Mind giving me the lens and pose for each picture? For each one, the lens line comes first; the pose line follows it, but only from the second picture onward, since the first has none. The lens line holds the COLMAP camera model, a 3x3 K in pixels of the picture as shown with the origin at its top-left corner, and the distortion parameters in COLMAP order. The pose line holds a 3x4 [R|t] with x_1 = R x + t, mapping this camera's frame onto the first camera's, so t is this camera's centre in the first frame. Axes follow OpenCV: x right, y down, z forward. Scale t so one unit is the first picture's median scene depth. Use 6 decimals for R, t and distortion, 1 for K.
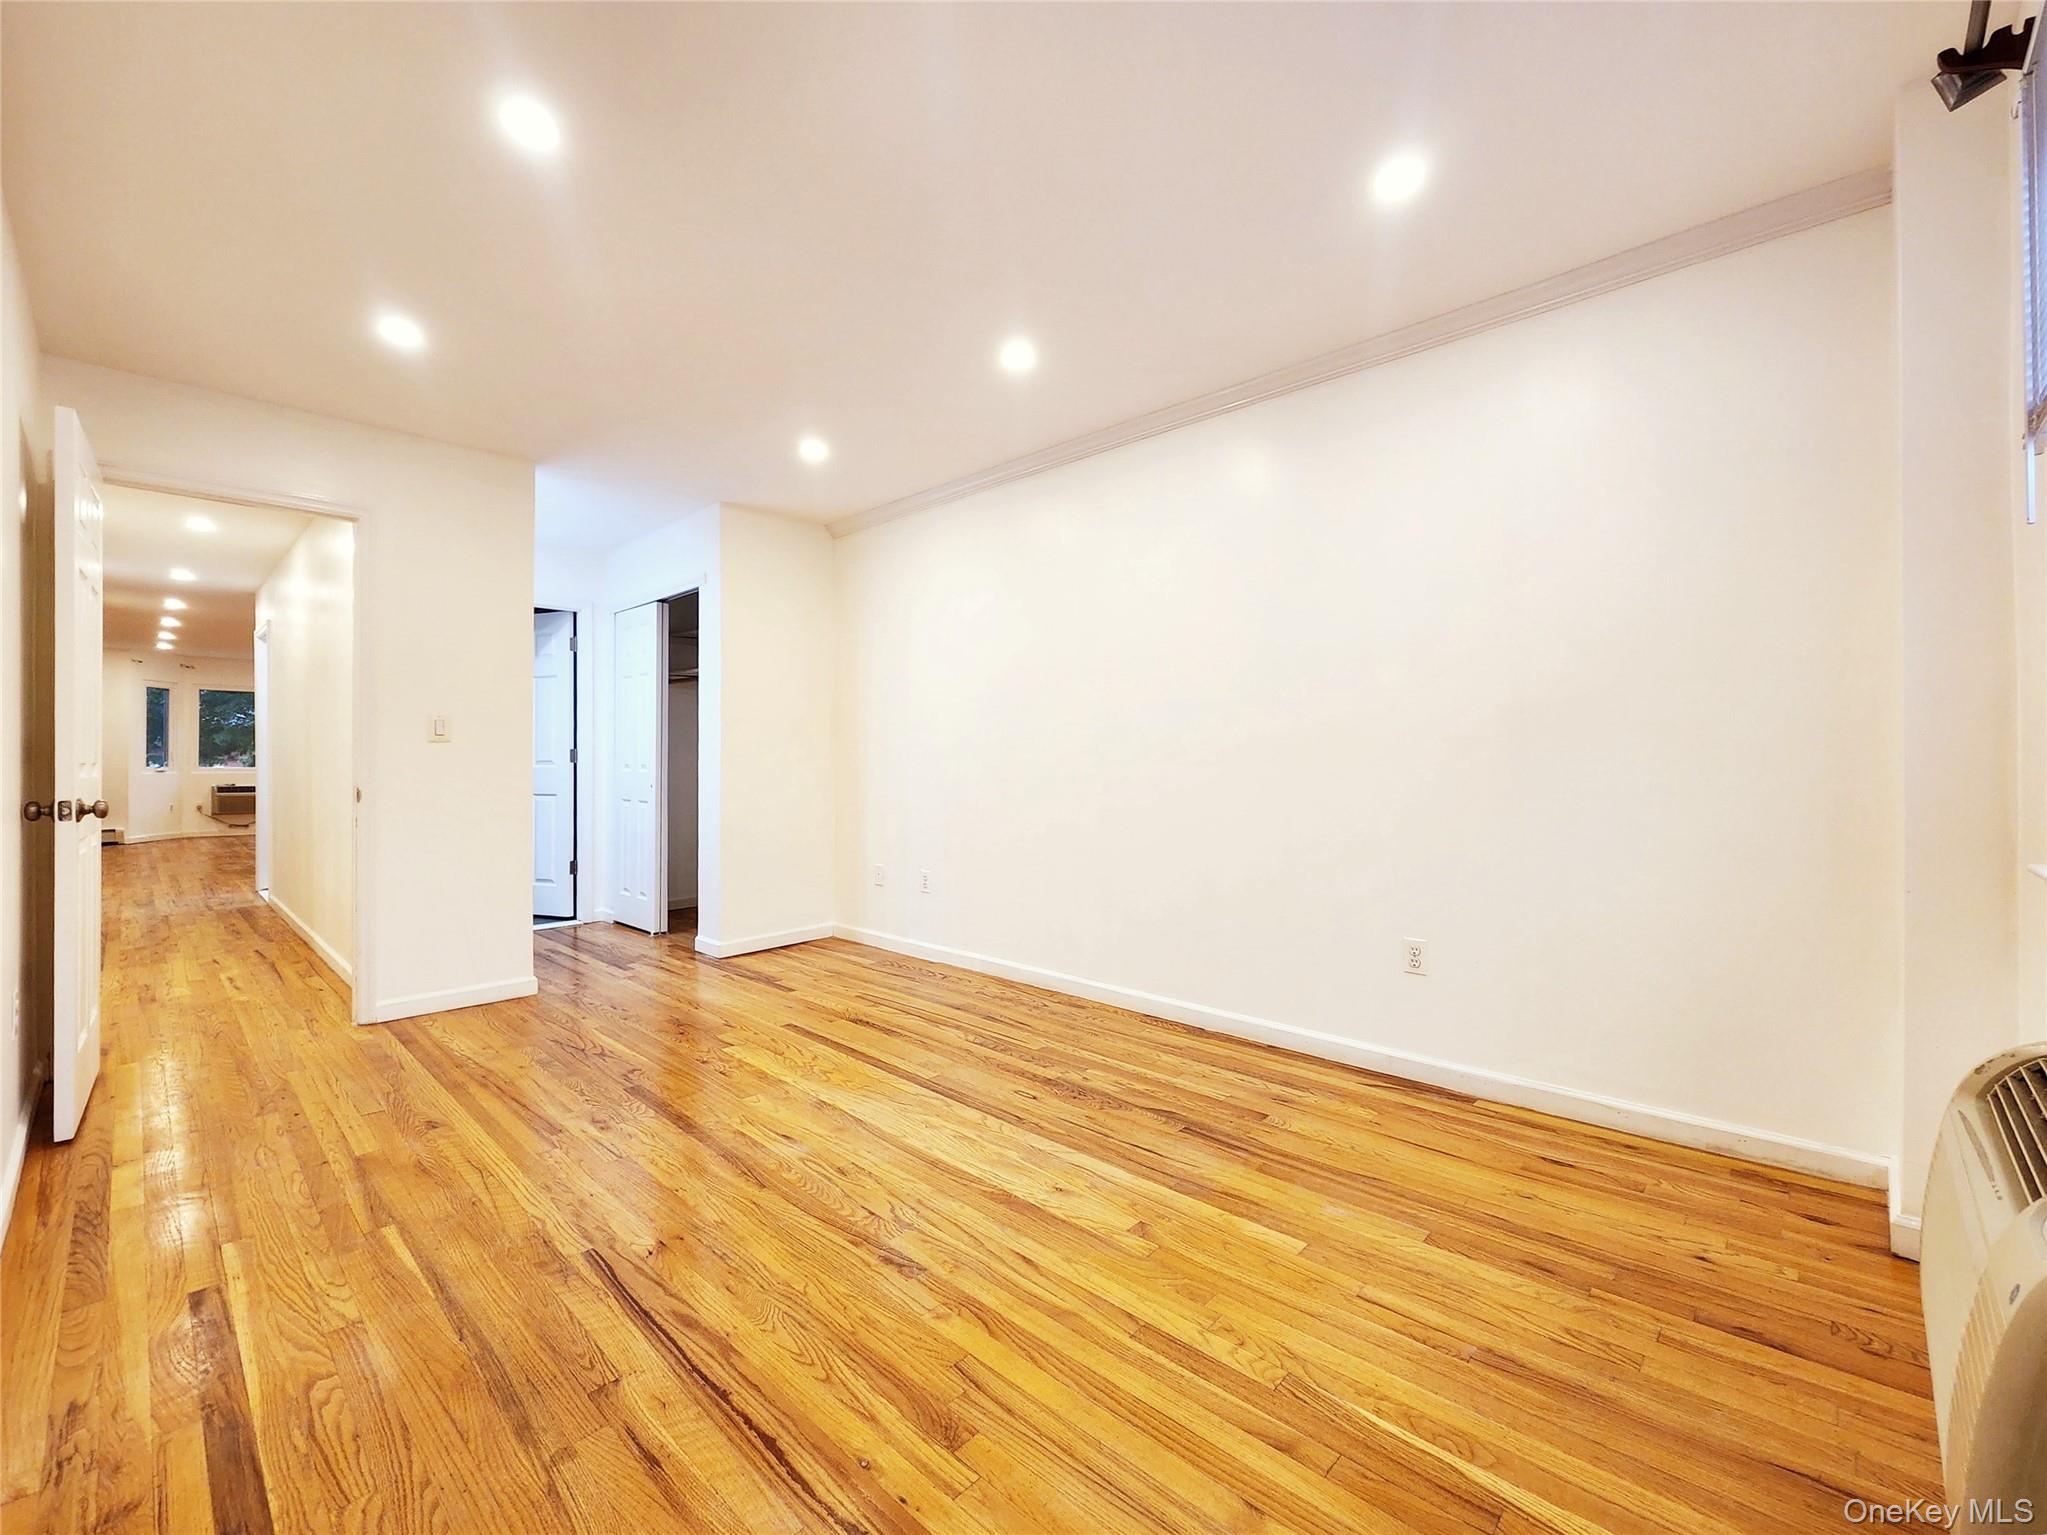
lens RADIAL K [[857.0, 0, 1013.3], [0, 857.0, 759.9], [0, 0, 1]] dist [0.000095, 0.000024]
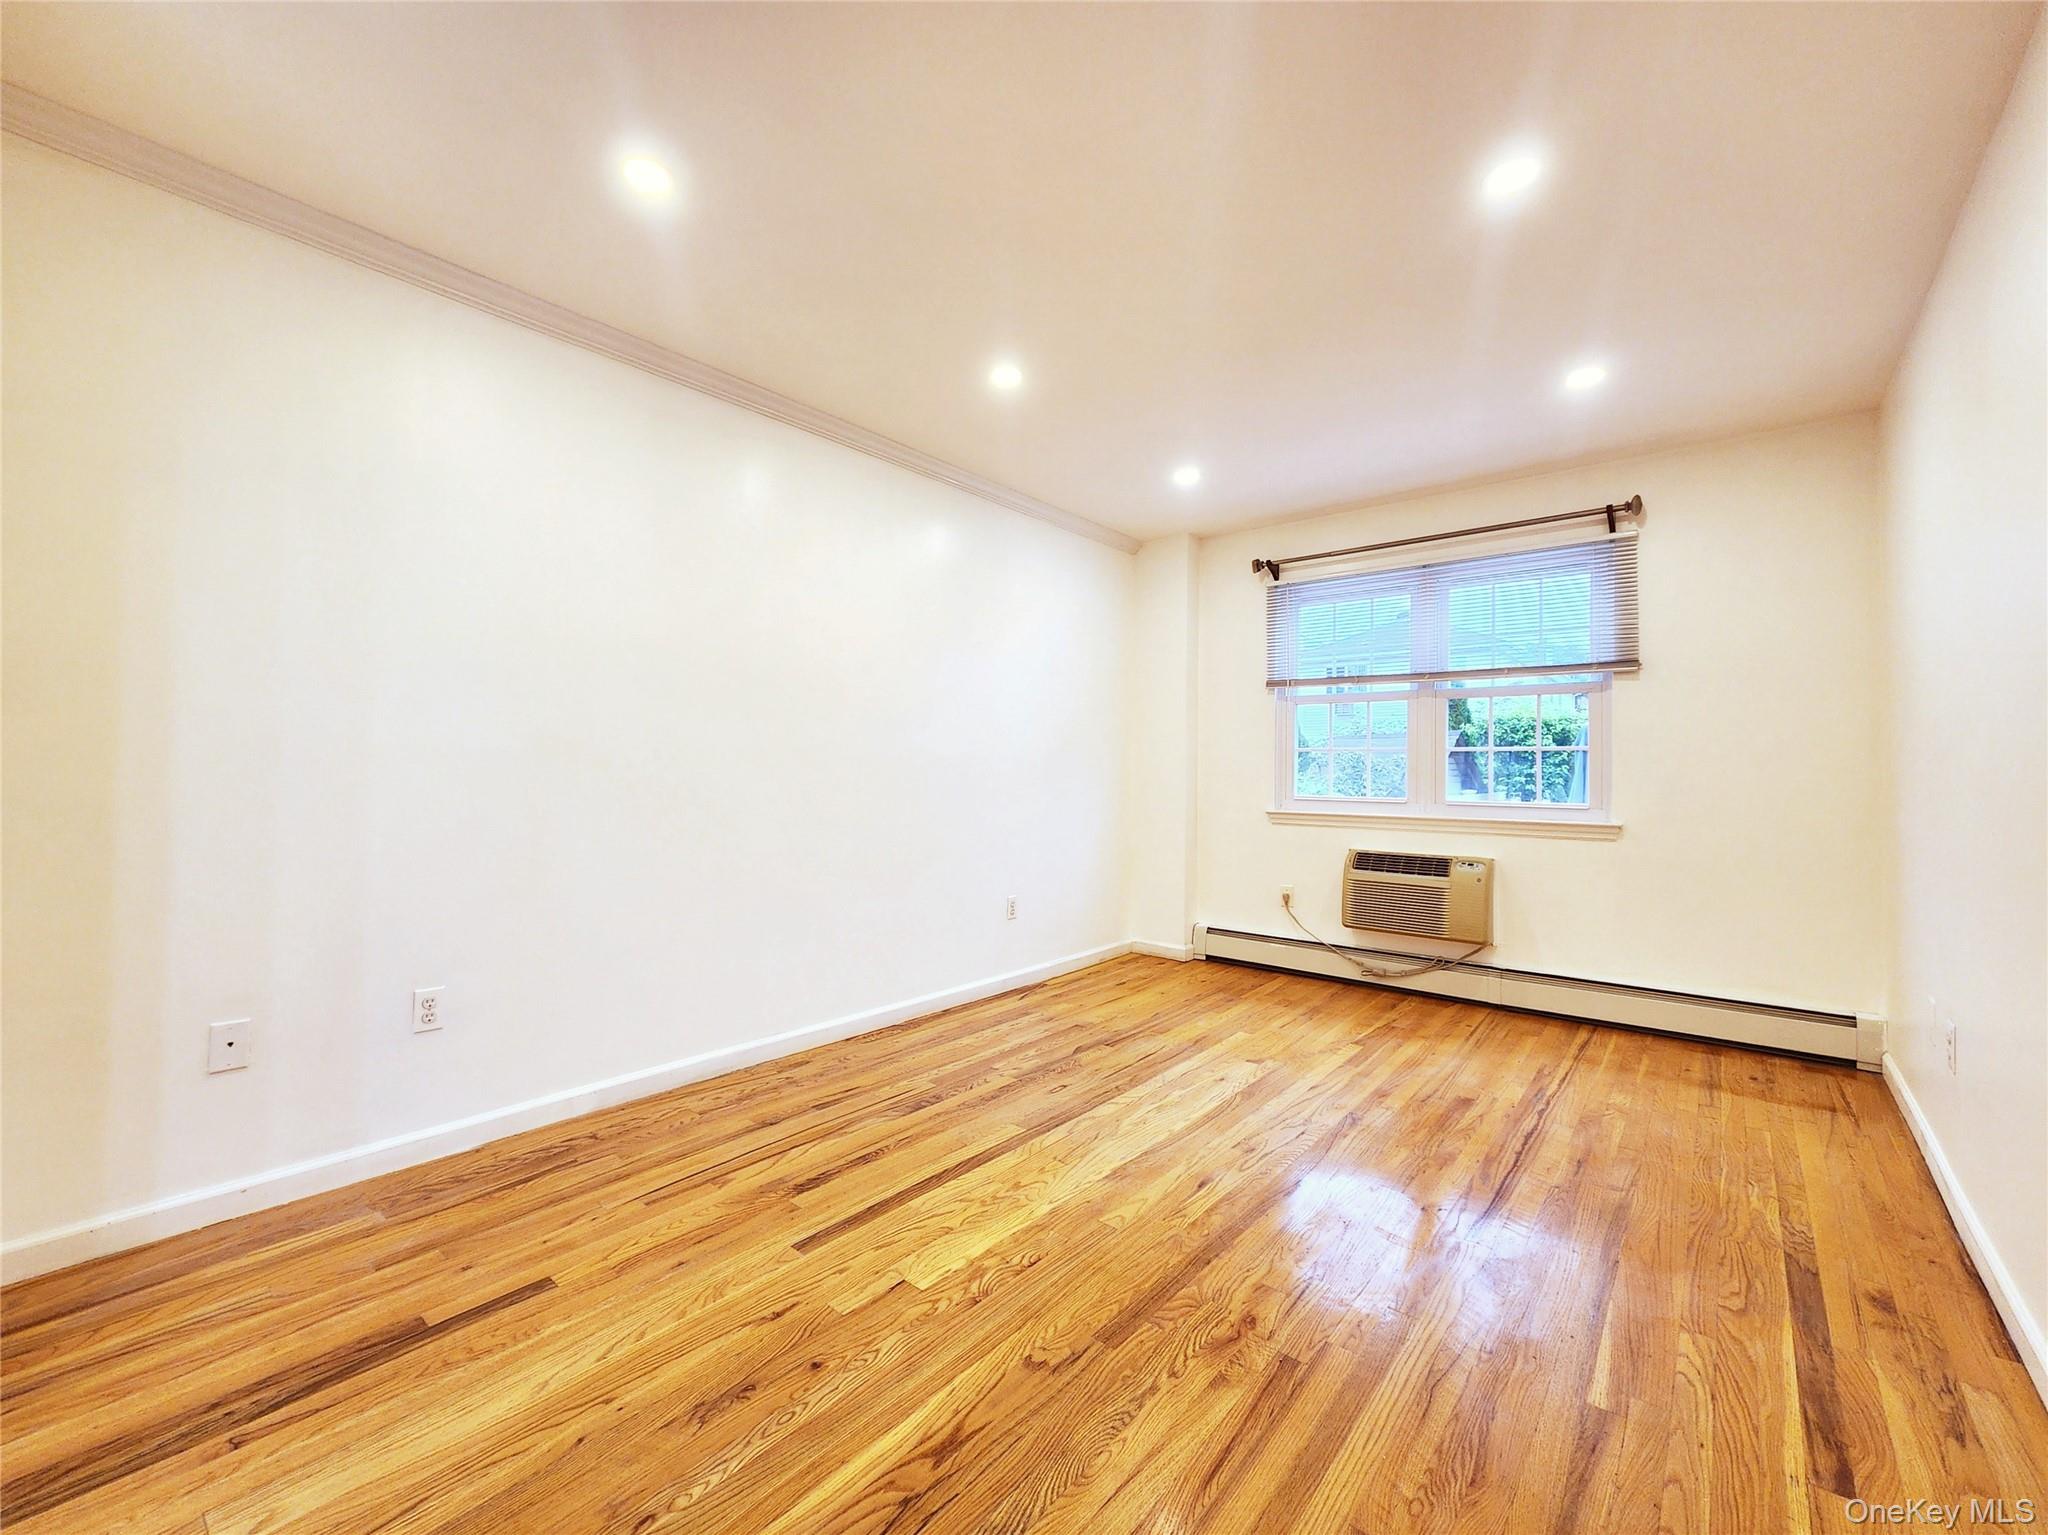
lens RADIAL K [[835.9, 0, 1009.1], [0, 835.9, 757.3], [0, 0, 1]] dist [0.007625, -0.006053]
pose [[-0.059716, 0.021027, 0.997994, -1.243958], [-0.007535, 0.999740, -0.021515, -0.004931], [-0.998187, -0.008804, -0.059542, 1.344666]]
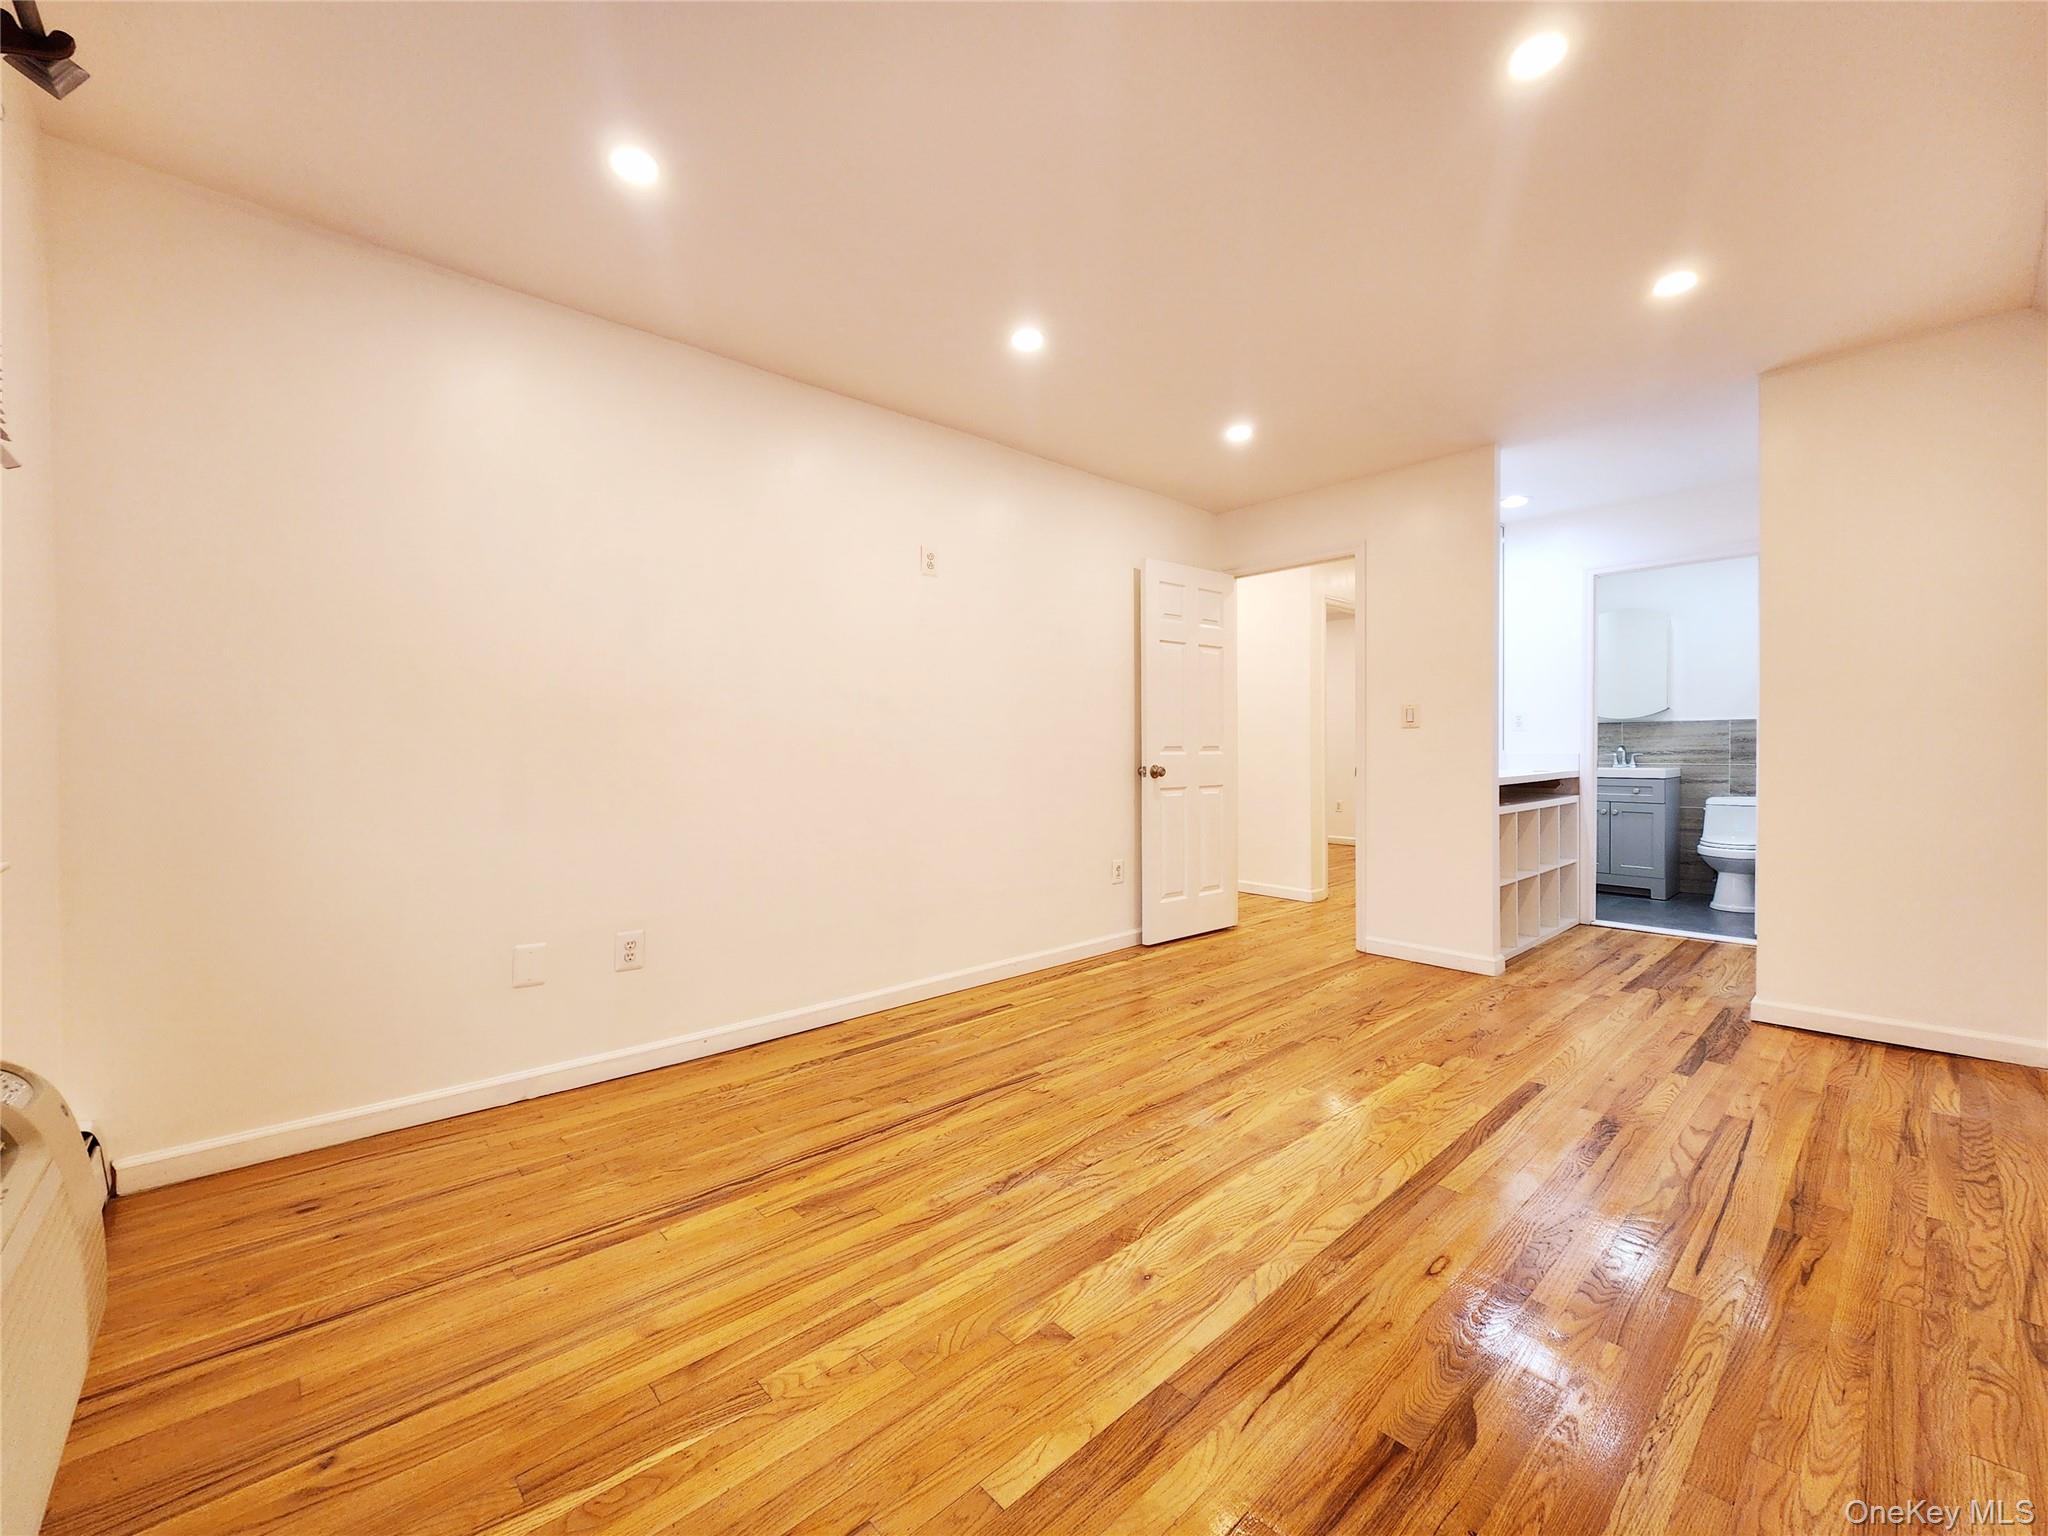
lens RADIAL K [[835.9, 0, 1009.1], [0, 835.9, 757.8], [0, 0, 1]] dist [0.007625, -0.006053]
pose [[-0.074498, 0.016941, -0.997077, 0.786683], [0.005403, 0.999848, 0.016584, -0.003712], [0.997207, -0.004151, -0.074578, 0.866257]]
